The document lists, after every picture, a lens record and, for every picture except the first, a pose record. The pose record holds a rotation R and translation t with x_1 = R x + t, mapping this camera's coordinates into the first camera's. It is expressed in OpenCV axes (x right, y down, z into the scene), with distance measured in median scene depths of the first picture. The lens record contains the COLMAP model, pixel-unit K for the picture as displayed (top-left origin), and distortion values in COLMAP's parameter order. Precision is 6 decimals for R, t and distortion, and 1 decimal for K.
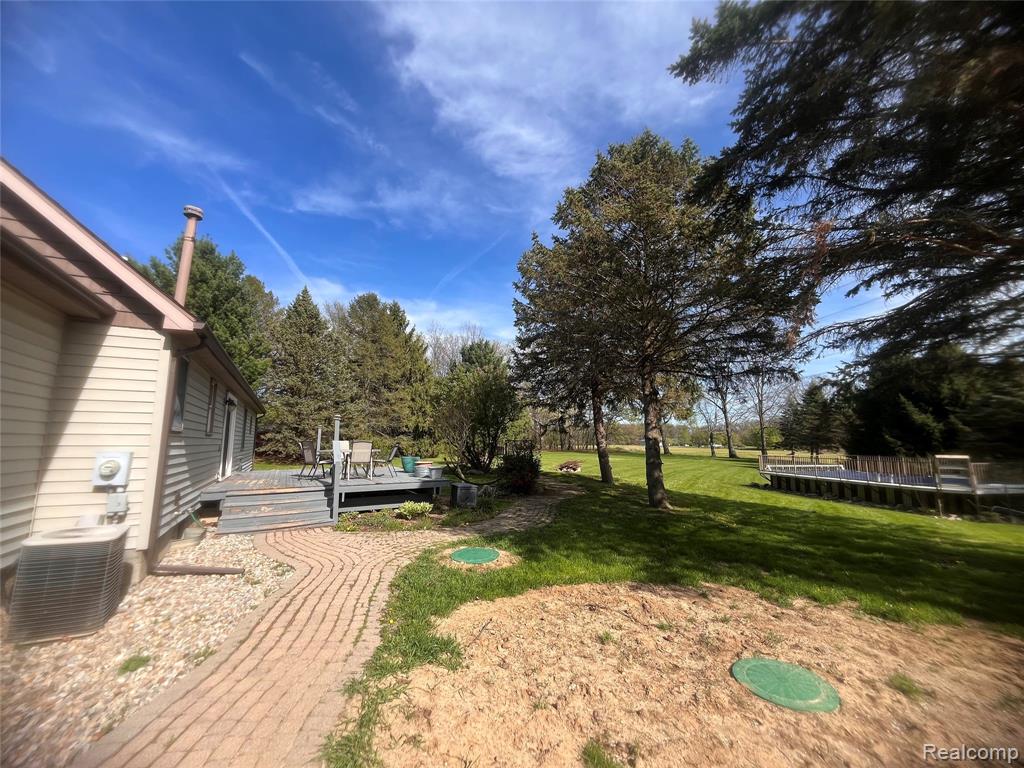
lens RADIAL K [[412.3, 0, 503.9], [0, 412.3, 377.8], [0, 0, 1]] dist [-0.009447, 0.000546]
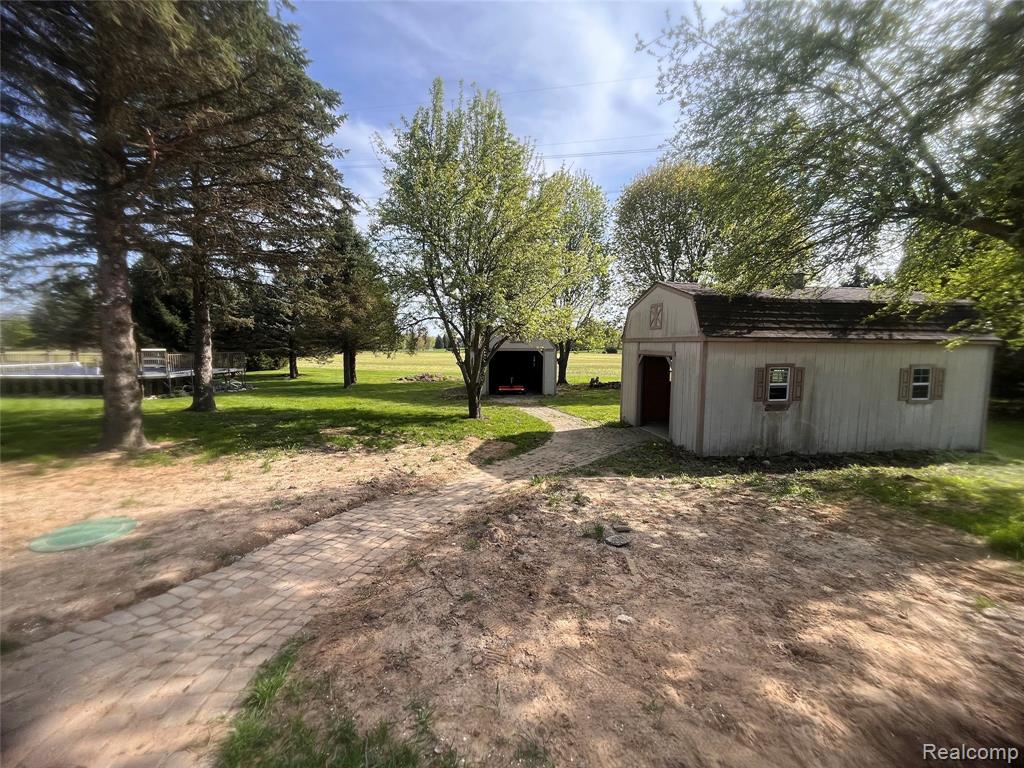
lens RADIAL K [[412.3, 0, 509.6], [0, 412.3, 383.6], [0, 0, 1]] dist [-0.009447, 0.000546]
pose [[0.140952, -0.100093, 0.984944, 0.014776], [-0.156071, 0.980189, 0.121944, -0.017712], [-0.977637, -0.170910, 0.122538, -0.155190]]
